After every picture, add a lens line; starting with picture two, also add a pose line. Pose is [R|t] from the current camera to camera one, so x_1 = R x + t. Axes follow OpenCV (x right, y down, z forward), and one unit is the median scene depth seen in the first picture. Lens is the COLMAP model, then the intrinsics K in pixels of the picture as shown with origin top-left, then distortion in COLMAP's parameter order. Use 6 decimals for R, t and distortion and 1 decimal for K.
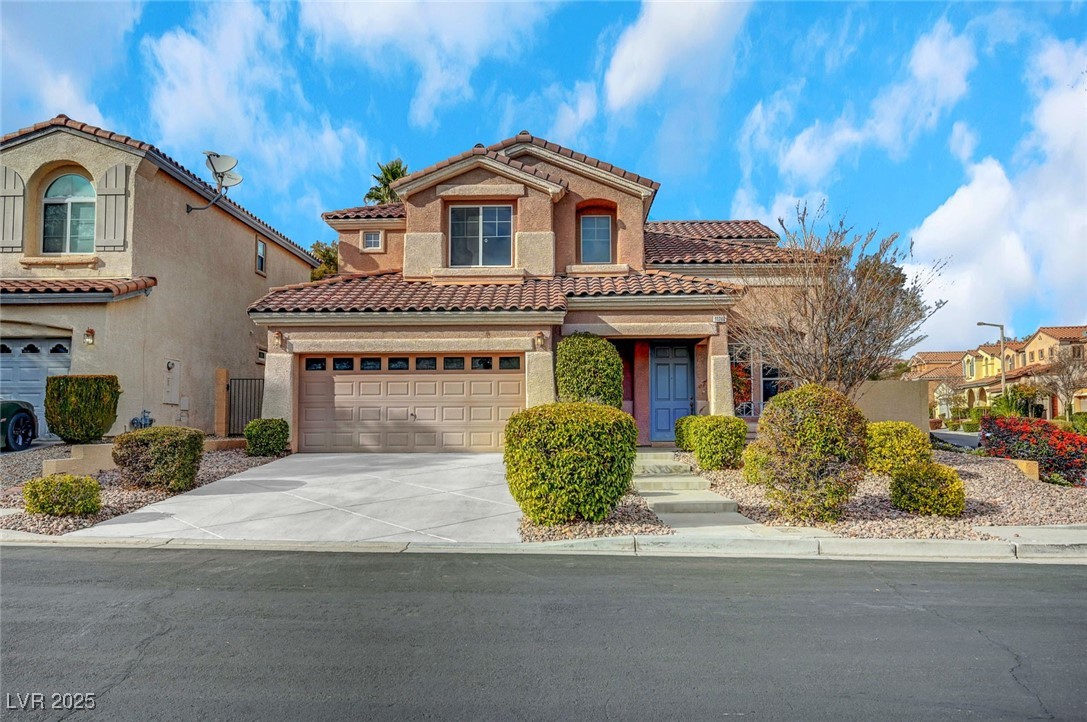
lens RADIAL K [[834.1, 0, 543.5], [0, 834.1, 361.0], [0, 0, 1]] dist [0.004606, 0.002665]
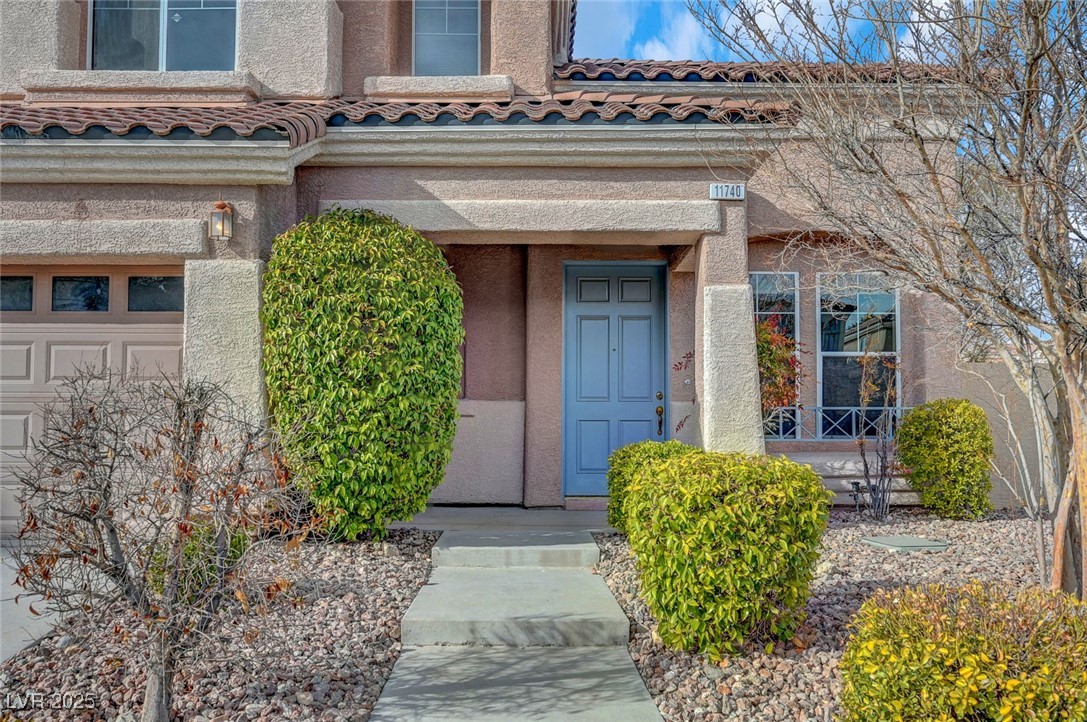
lens RADIAL K [[990.8, 0, 543.5], [0, 990.8, 361.0], [0, 0, 1]] dist [-0.006004, -0.004339]
pose [[0.999334, 0.009153, 0.035336, 0.108287], [-0.009352, 0.999941, 0.005480, 0.026420], [-0.035284, -0.005806, 0.999360, 0.532778]]
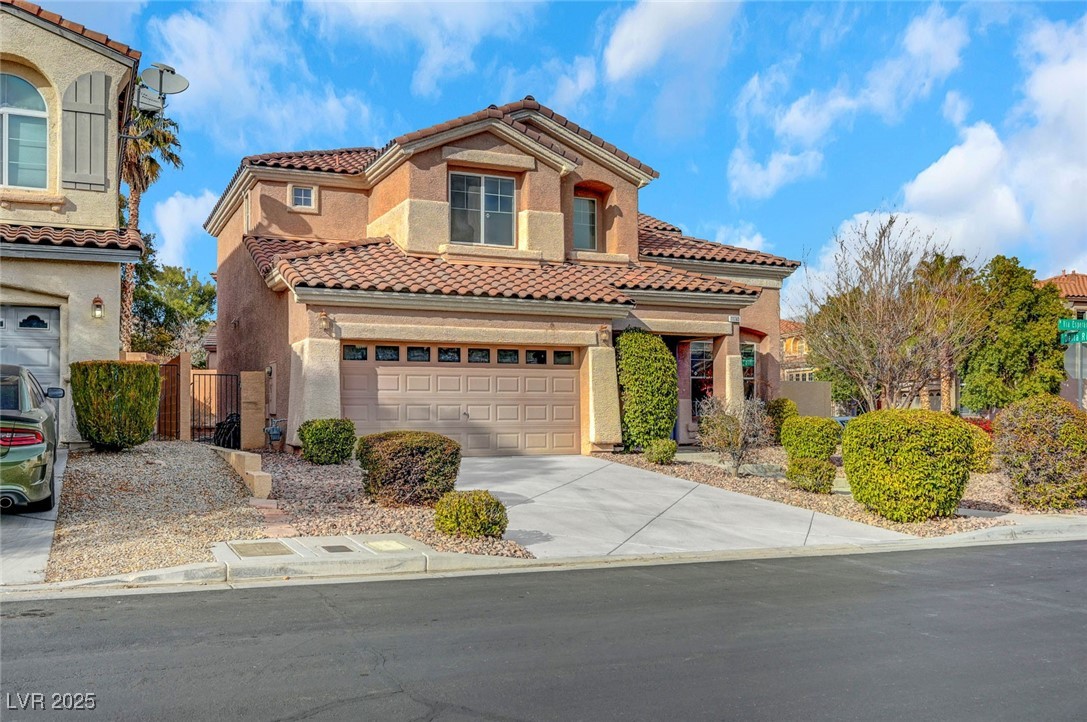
lens RADIAL K [[990.8, 0, 543.5], [0, 990.8, 361.0], [0, 0, 1]] dist [-0.006004, -0.004339]
pose [[0.892650, 0.025723, 0.450016, -0.518493], [-0.033682, 0.999386, 0.009688, -0.003523], [-0.449491, -0.023806, 0.892968, 0.041436]]
